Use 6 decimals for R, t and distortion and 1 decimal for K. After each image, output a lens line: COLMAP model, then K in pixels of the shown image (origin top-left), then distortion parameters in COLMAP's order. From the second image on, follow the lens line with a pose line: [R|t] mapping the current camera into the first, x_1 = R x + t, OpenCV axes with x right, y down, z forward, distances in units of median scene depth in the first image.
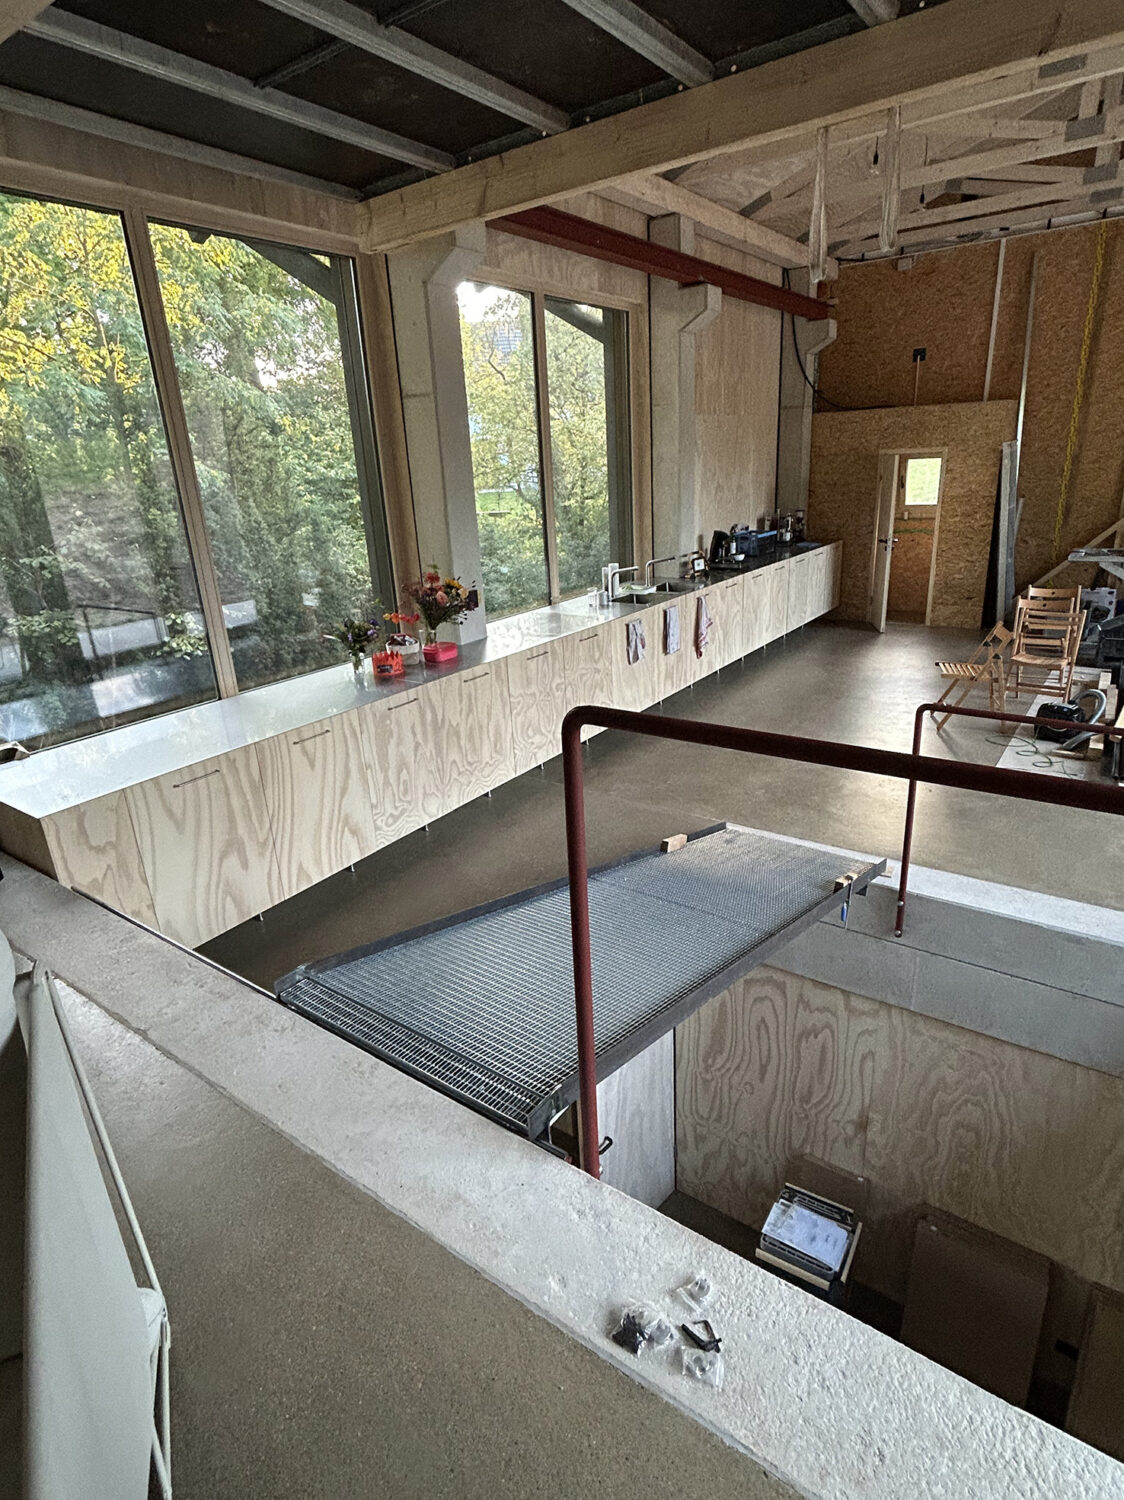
lens RADIAL K [[800.6, 0, 562.0], [0, 800.6, 750.0], [0, 0, 1]] dist [-0.046346, 0.016465]
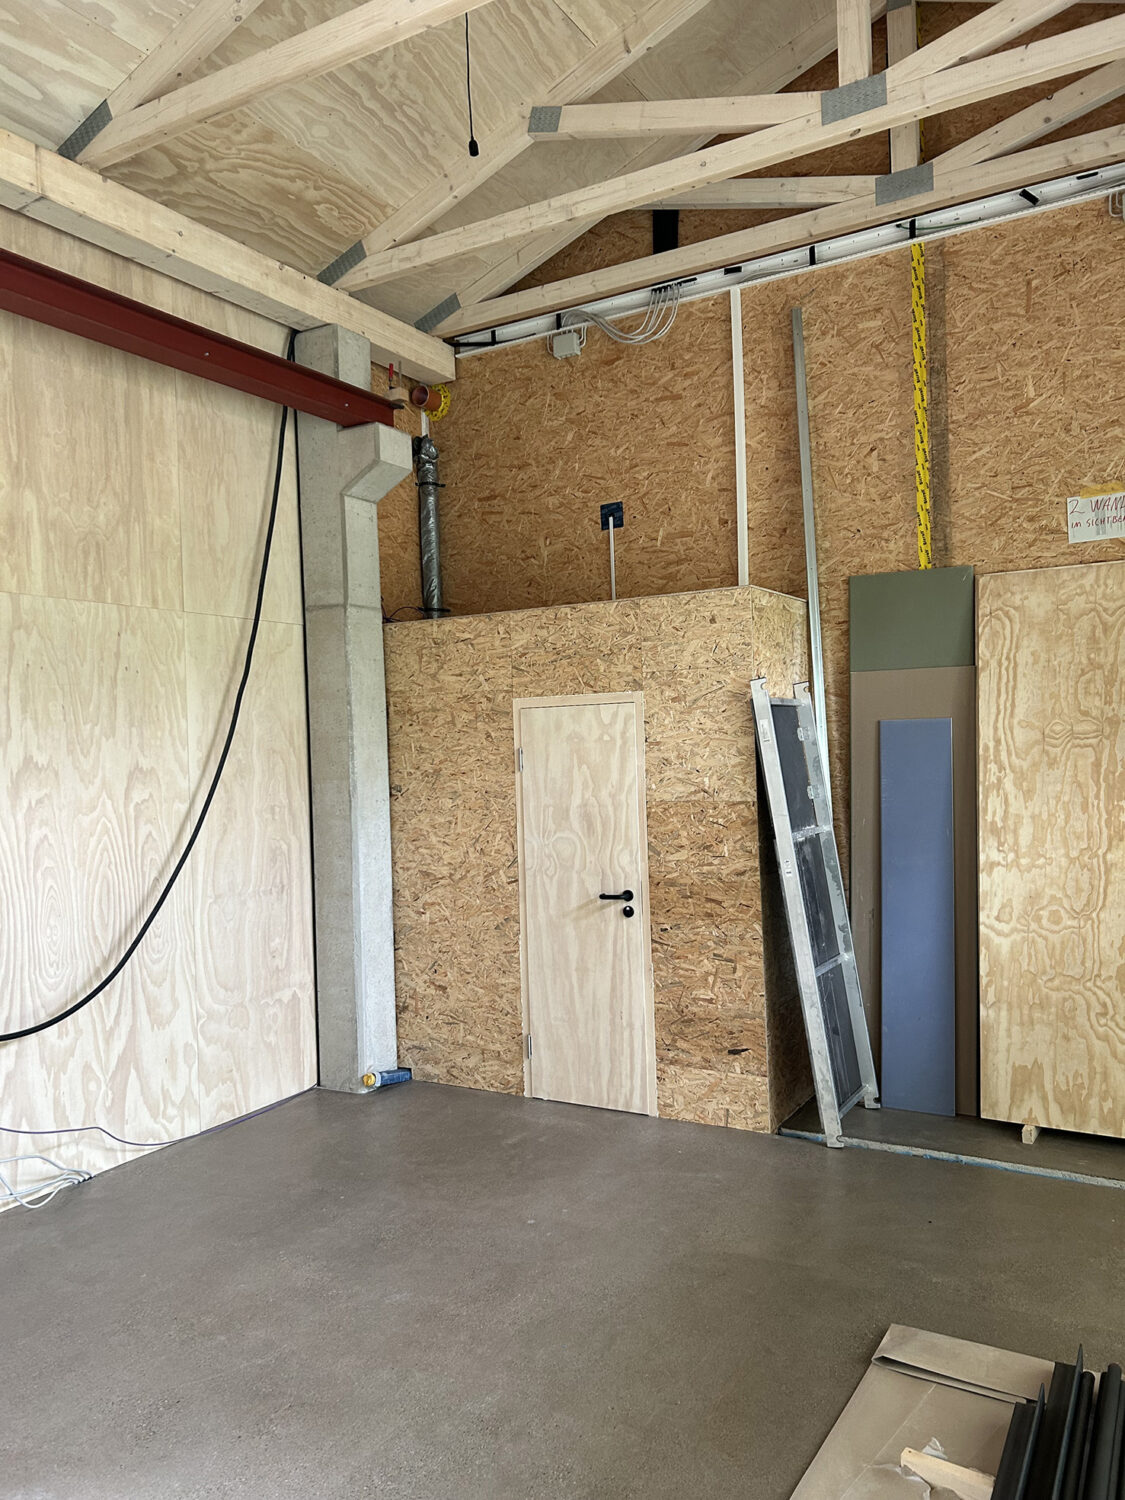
lens RADIAL K [[1114.3, 0, 562.5], [0, 1114.3, 750.0], [0, 0, 1]] dist [0.004943, -0.061185]
pose [[0.994376, 0.028706, 0.101943, 0.383868], [0.008506, 0.937809, -0.347049, -0.145749], [-0.105566, 0.345964, 0.932290, 0.452849]]
